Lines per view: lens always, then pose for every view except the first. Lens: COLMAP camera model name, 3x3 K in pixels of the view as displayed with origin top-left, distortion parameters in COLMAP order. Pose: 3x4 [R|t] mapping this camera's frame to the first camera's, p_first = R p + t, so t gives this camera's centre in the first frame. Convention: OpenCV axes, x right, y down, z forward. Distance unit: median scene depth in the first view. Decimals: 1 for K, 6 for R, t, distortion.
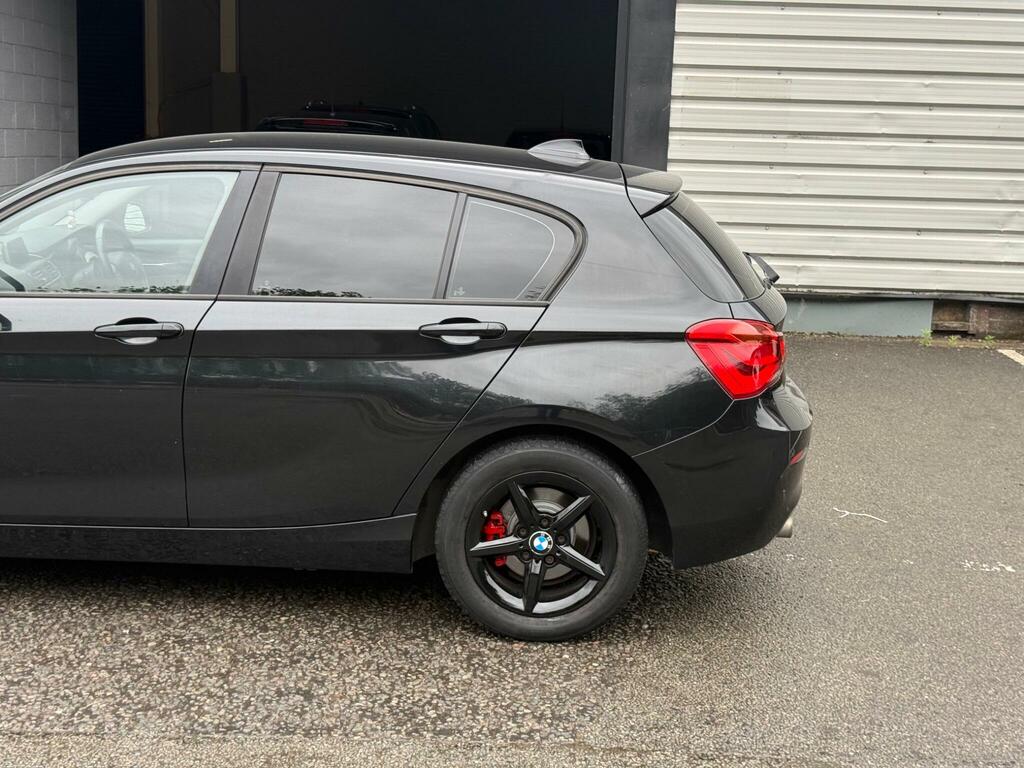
lens RADIAL K [[1427.8, 0, 512.5], [0, 1427.8, 379.1], [0, 0, 1]] dist [0.112025, 0.000000]
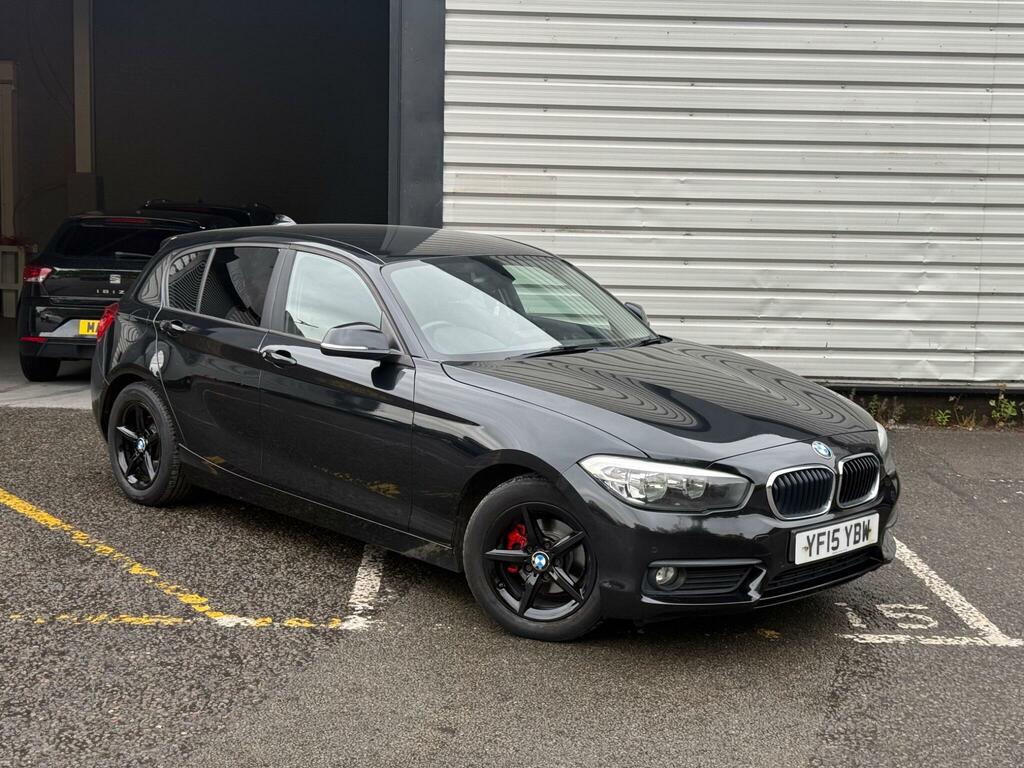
lens RADIAL K [[1427.8, 0, 506.5], [0, 1427.8, 395.1], [0, 0, 1]] dist [0.112025, 0.000000]
pose [[0.998896, -0.018336, 0.043246, 0.109200], [0.020596, 0.998414, -0.052393, 0.005456], [-0.042217, 0.053226, 0.997690, -0.033271]]
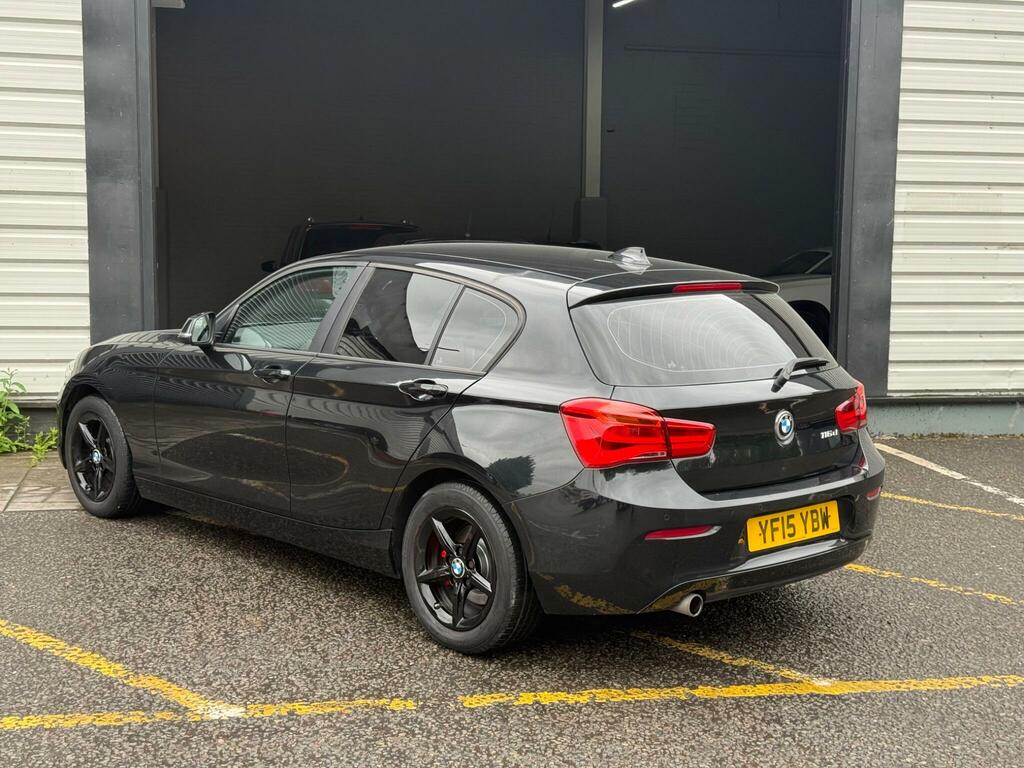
lens RADIAL K [[1427.8, 0, 501.5], [0, 1427.8, 392.4], [0, 0, 1]] dist [0.112025, 0.000000]
pose [[0.973903, -0.046535, 0.222145, -0.399550], [0.059324, 0.996922, -0.051247, -0.032043], [-0.219076, 0.063088, 0.973666, 0.065803]]
